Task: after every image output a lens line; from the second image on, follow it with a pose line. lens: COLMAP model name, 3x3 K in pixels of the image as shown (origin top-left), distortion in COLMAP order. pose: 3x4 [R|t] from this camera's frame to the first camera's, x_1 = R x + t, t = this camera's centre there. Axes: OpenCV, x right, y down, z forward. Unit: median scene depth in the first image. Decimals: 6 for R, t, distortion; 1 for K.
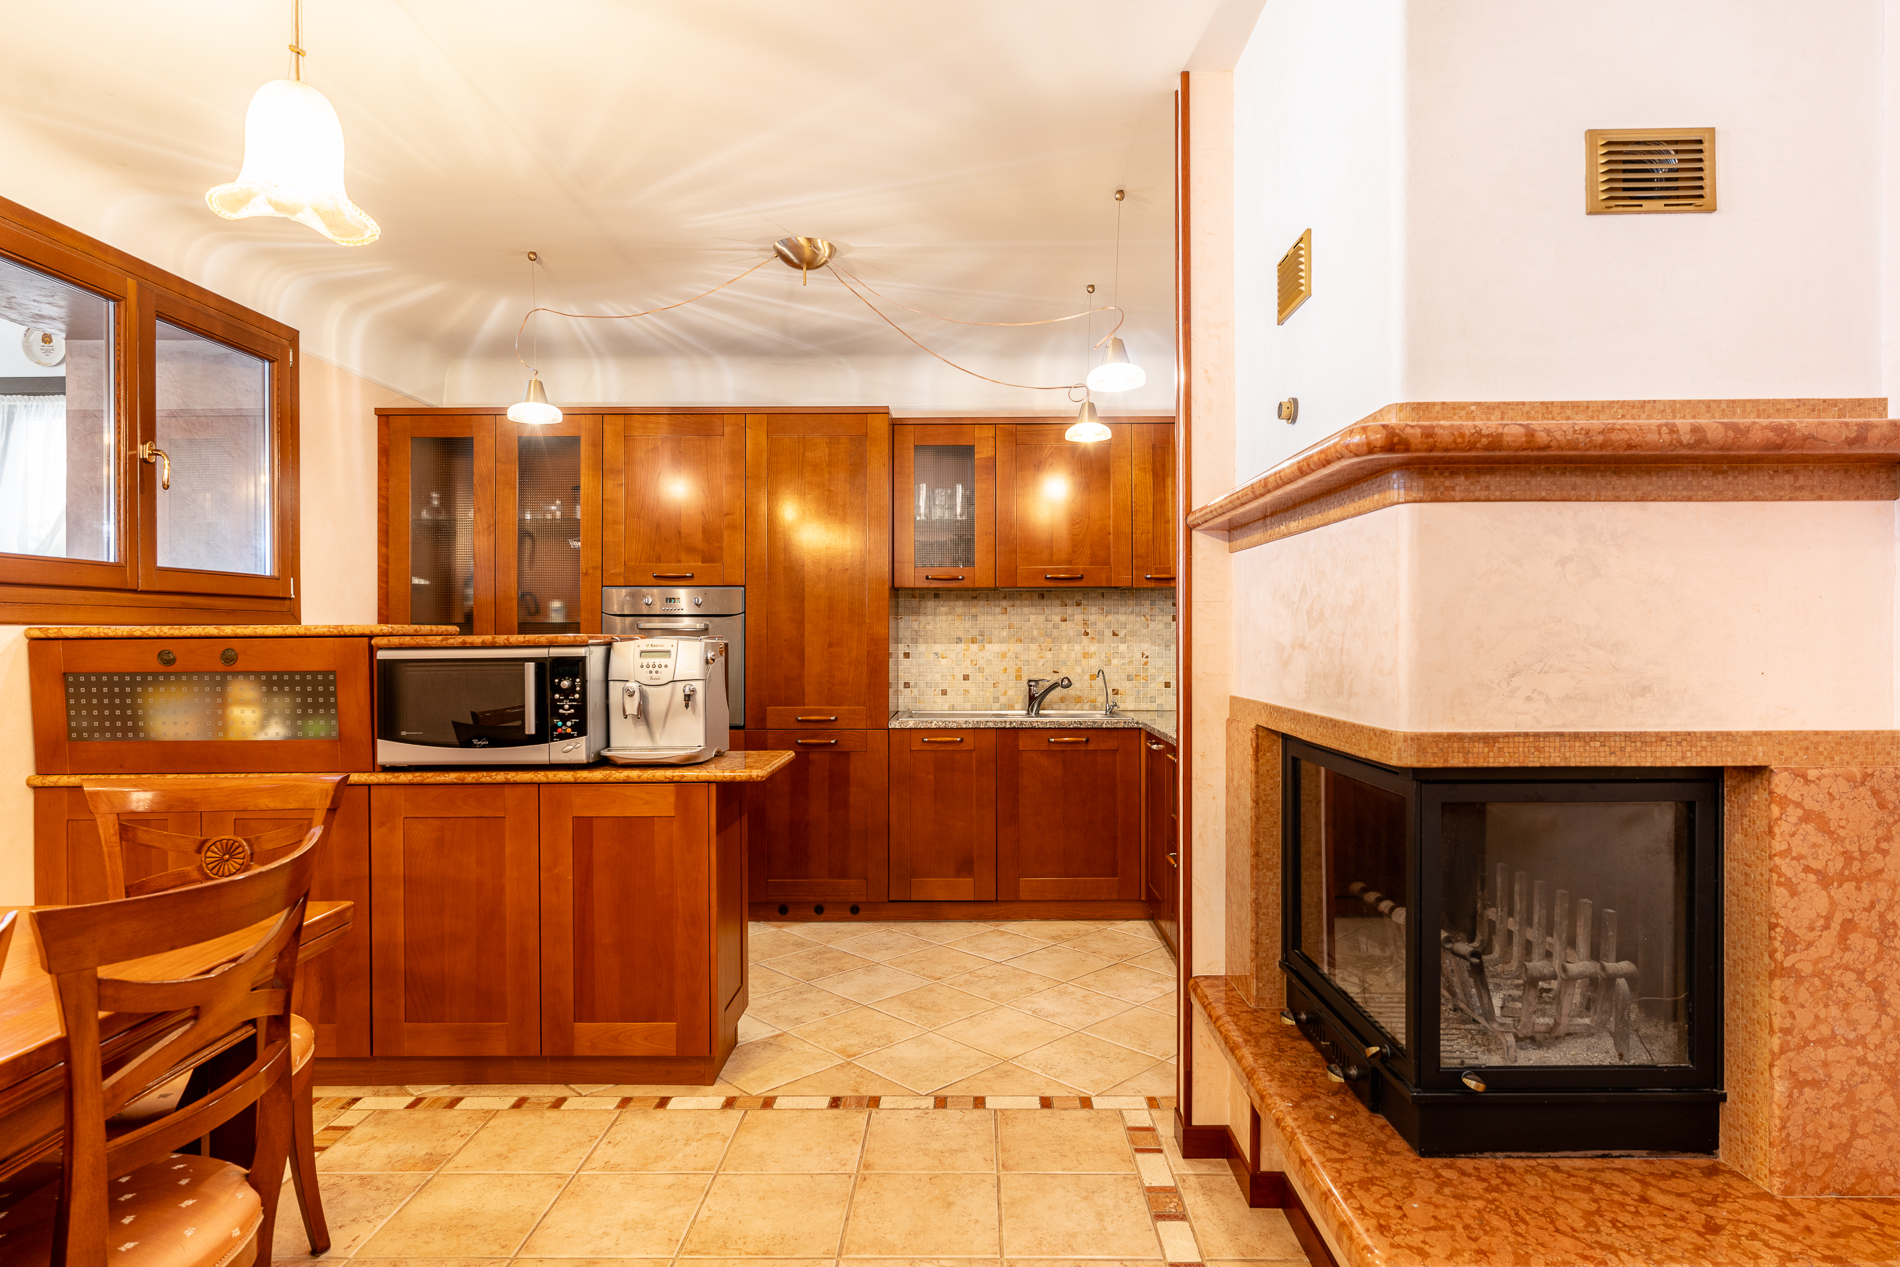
lens RADIAL K [[1032.7, 0, 976.8], [0, 1032.7, 630.5], [0, 0, 1]] dist [-0.003294, 0.000686]
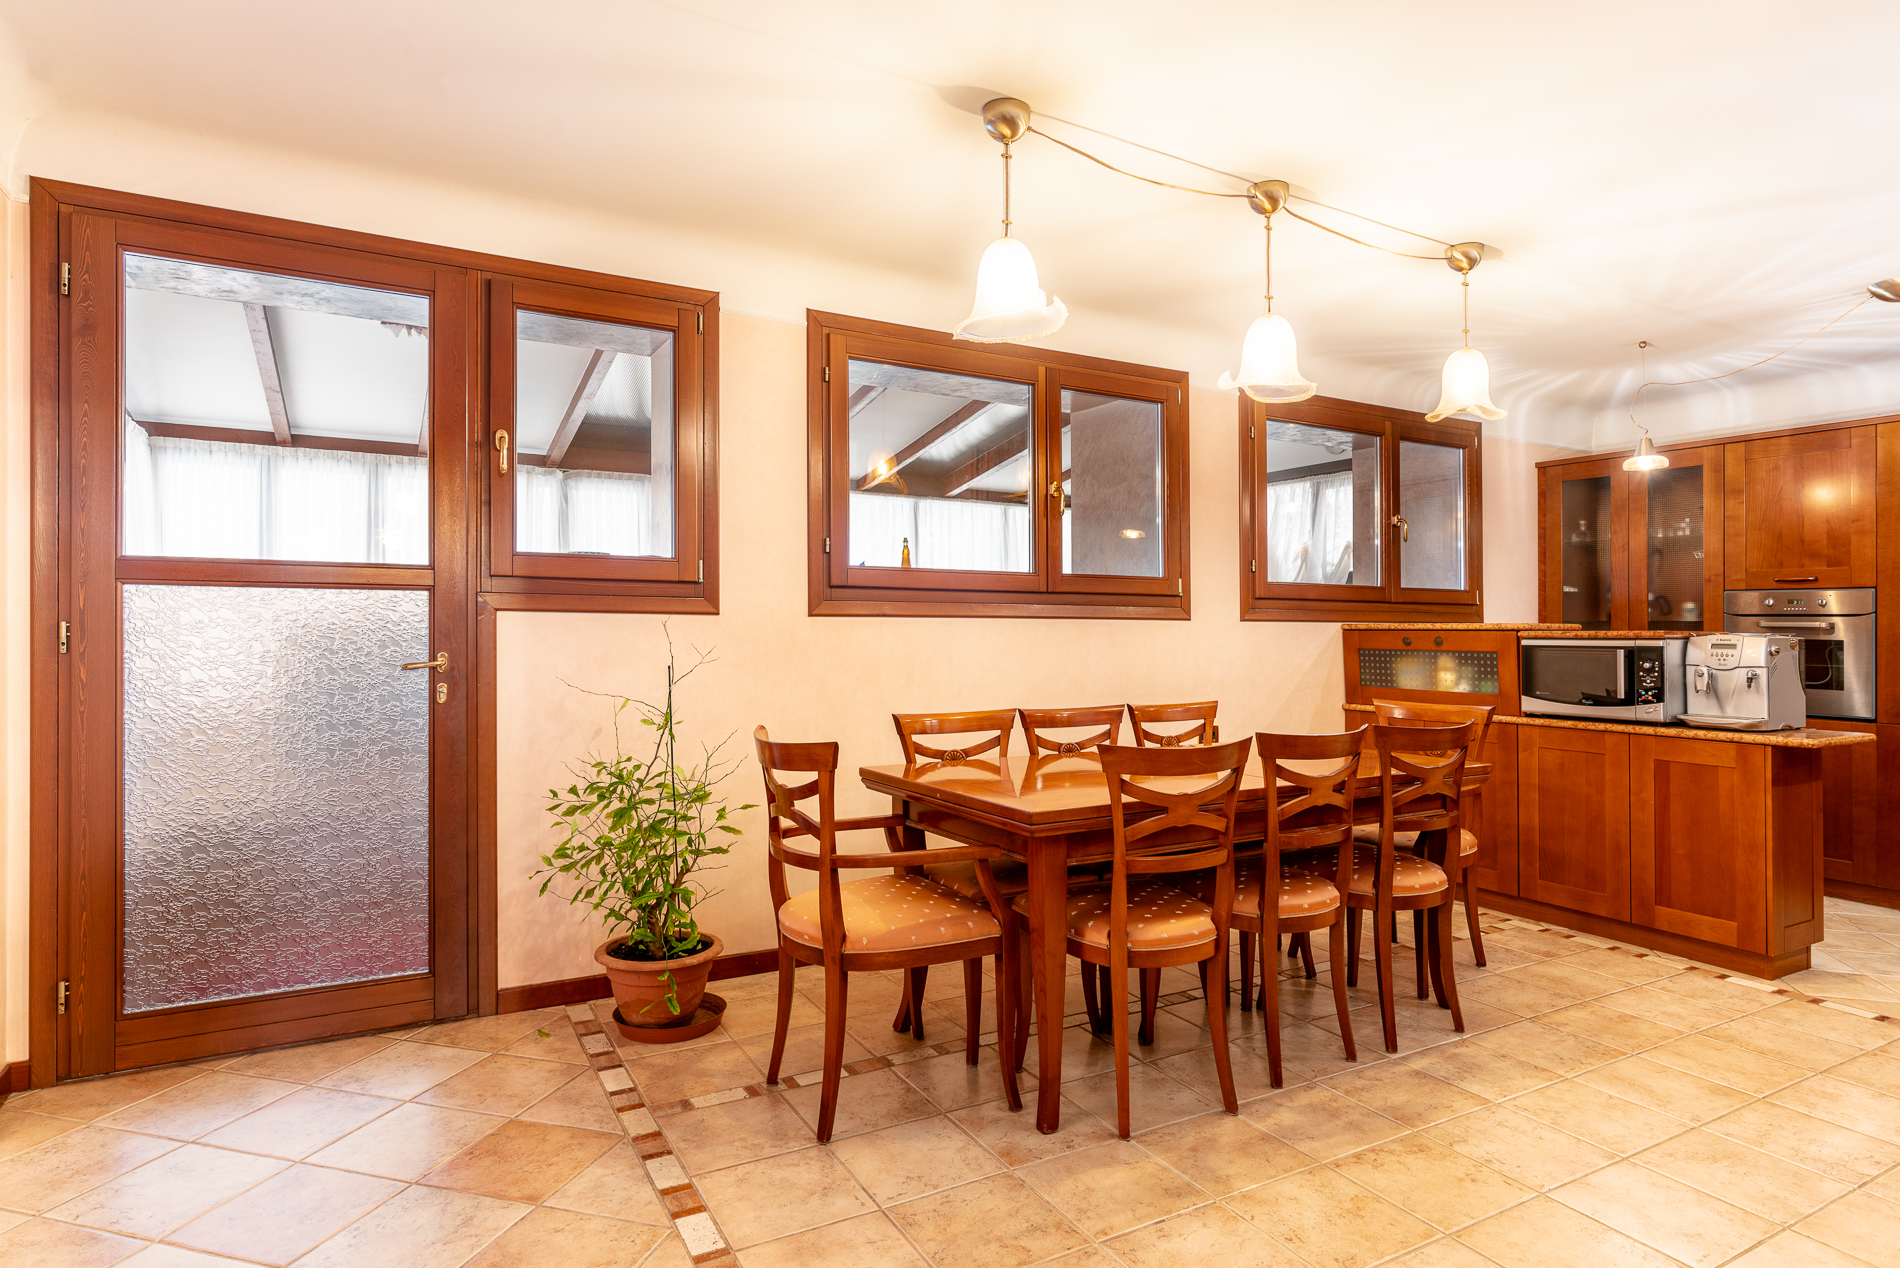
lens RADIAL K [[1079.9, 0, 942.8], [0, 1079.9, 599.0], [0, 0, 1]] dist [0.000670, 0.002311]
pose [[0.484593, -0.014226, -0.874624, 0.433646], [-0.007326, 0.999767, -0.020321, -0.002374], [0.874709, 0.016255, 0.484375, -0.573566]]
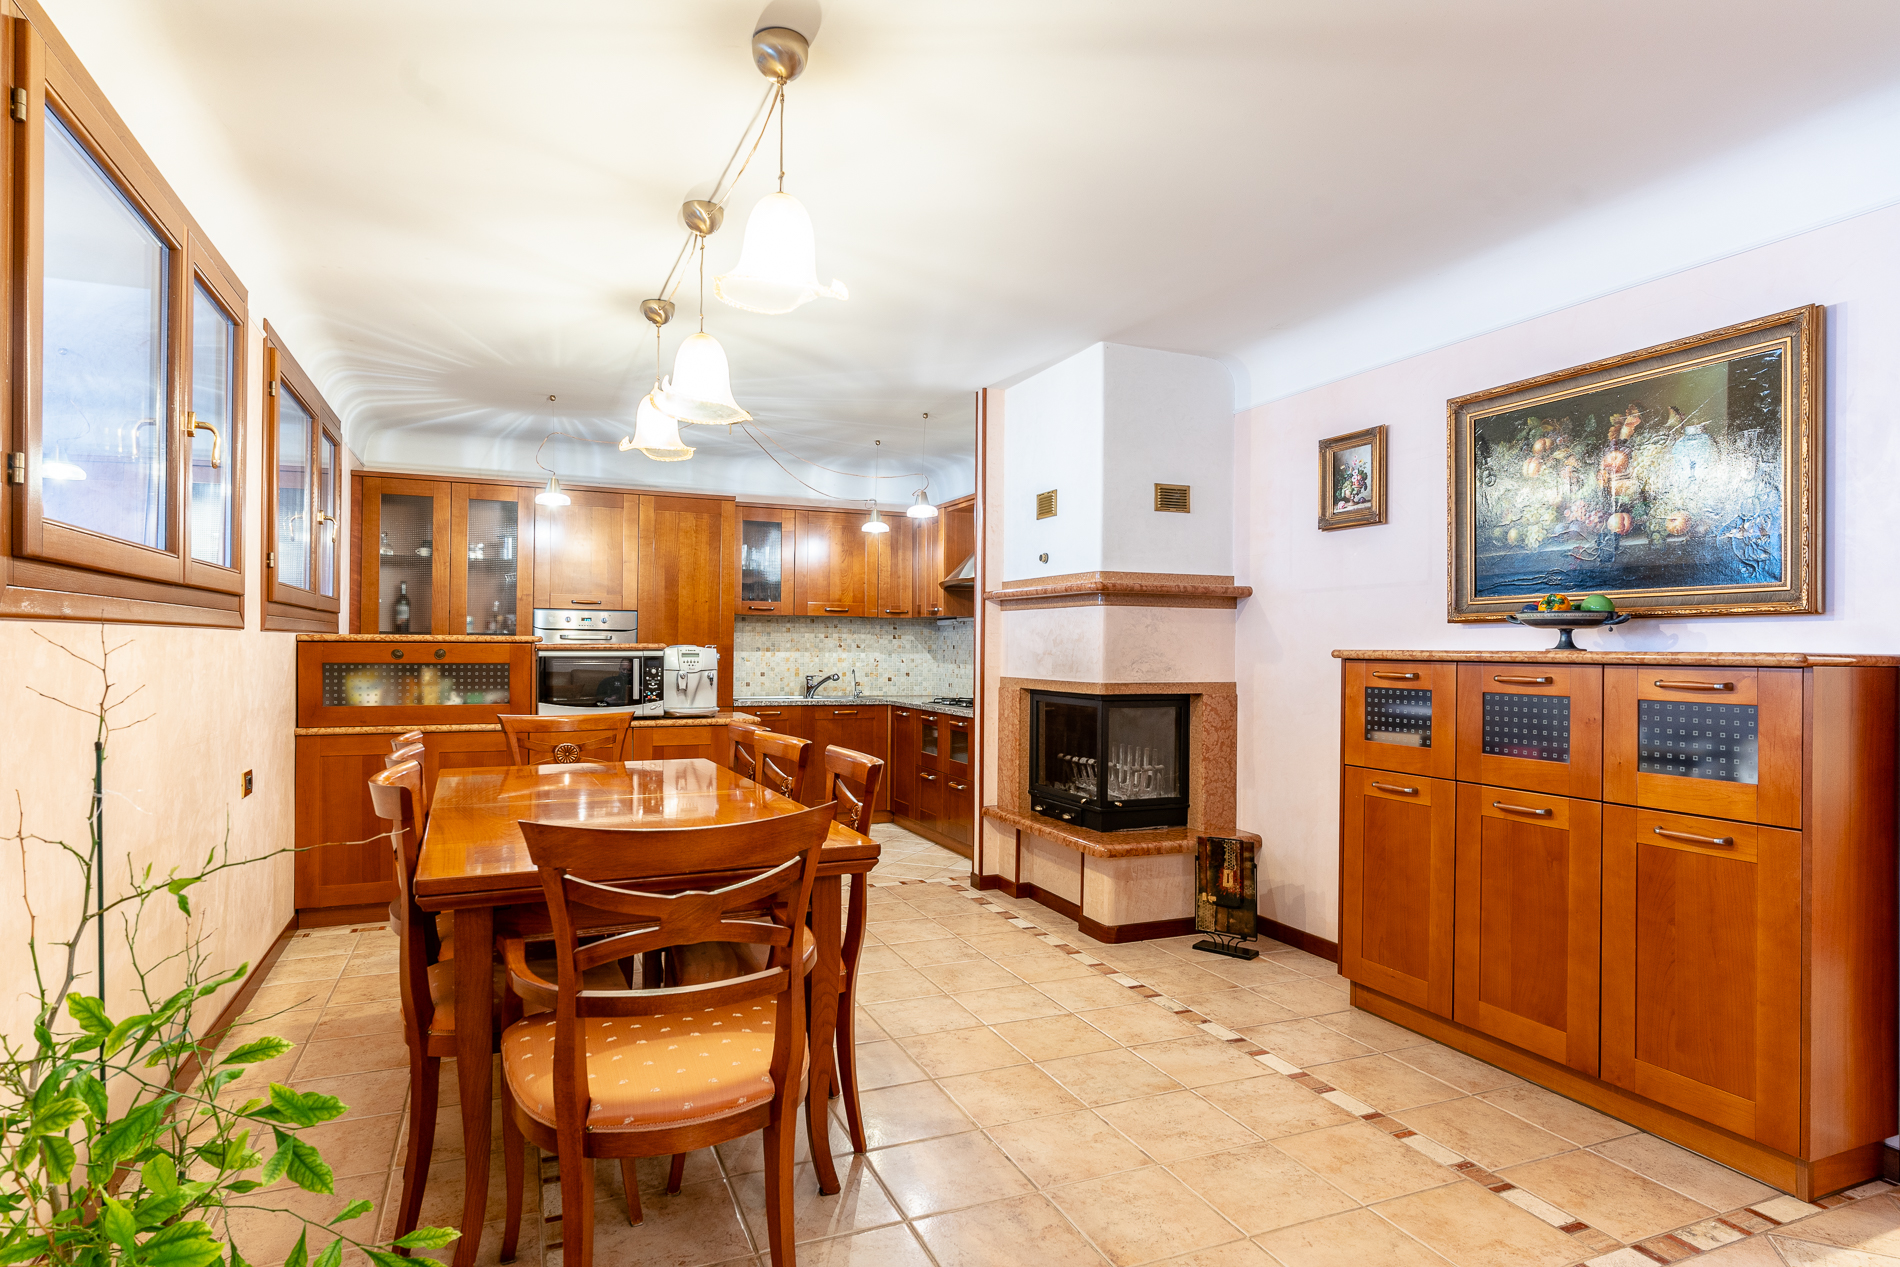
lens RADIAL K [[1057.4, 0, 947.6], [0, 1057.4, 620.1], [0, 0, 1]] dist [-0.001268, 0.000107]
pose [[0.914987, 0.023587, 0.402794, -0.661915], [-0.015407, 0.999604, -0.023538, -0.001491], [-0.403190, 0.015331, 0.914988, -0.871345]]
